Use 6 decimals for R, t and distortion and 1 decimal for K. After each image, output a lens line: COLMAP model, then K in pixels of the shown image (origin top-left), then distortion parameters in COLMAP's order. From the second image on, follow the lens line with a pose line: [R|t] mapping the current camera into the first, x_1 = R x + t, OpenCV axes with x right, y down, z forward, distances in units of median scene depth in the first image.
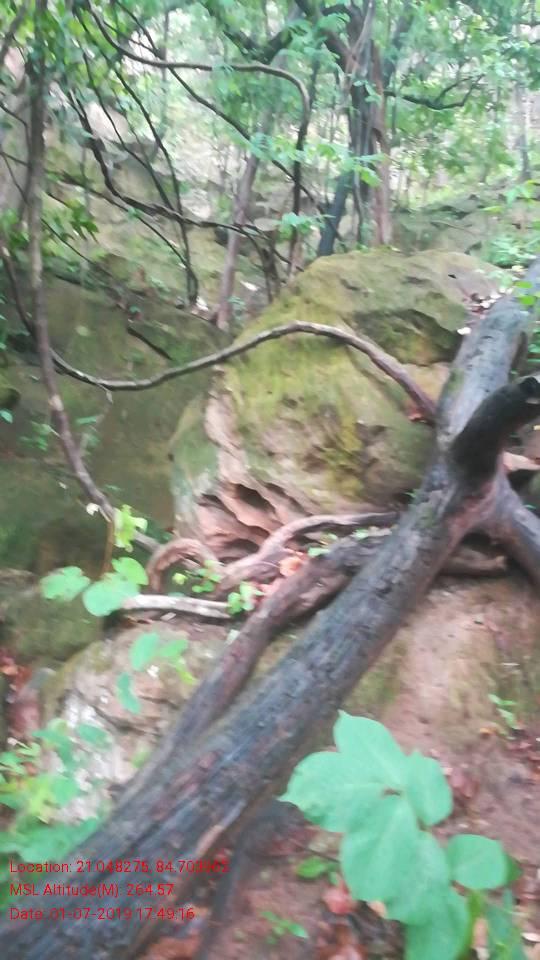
lens RADIAL K [[716.9, 0, 271.6], [0, 716.9, 497.4], [0, 0, 1]] dist [-0.041700, 0.002068]
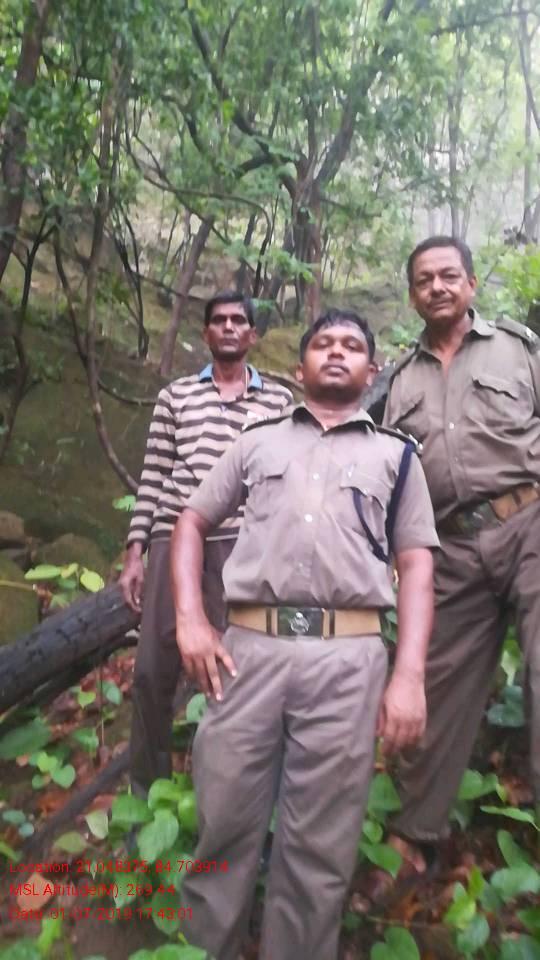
lens RADIAL K [[720.5, 0, 270.0], [0, 720.5, 480.0], [0, 0, 1]] dist [-0.025029, 0.002914]
pose [[0.990999, 0.065760, 0.116601, -0.074306], [-0.052429, 0.992105, -0.113923, 0.115172], [-0.123172, 0.106784, 0.986623, -0.347658]]
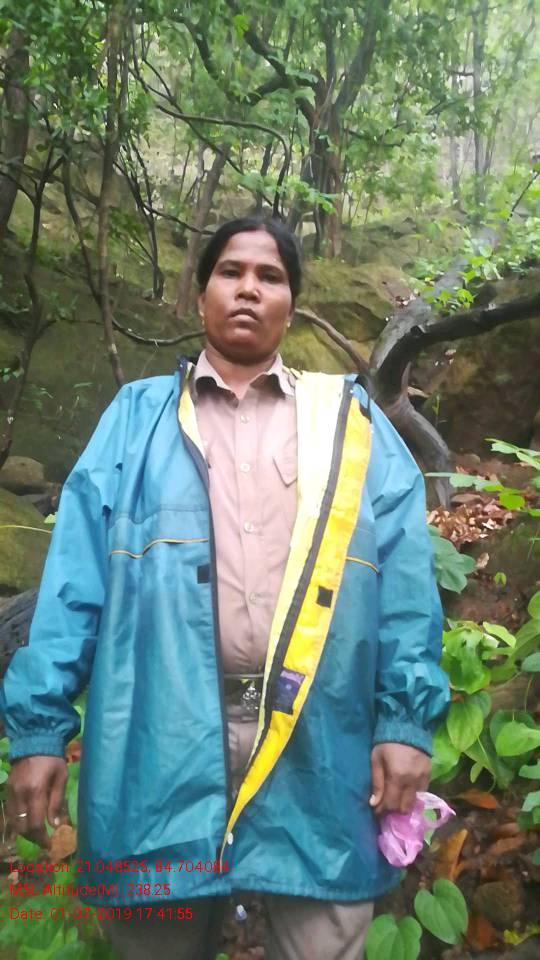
lens RADIAL K [[723.2, 0, 270.0], [0, 723.2, 480.0], [0, 0, 1]] dist [-0.065497, 0.088588]
pose [[0.994588, 0.043665, 0.094272, -0.074914], [-0.040547, 0.998573, -0.034742, 0.116689], [-0.095654, 0.030732, 0.994940, -0.325773]]
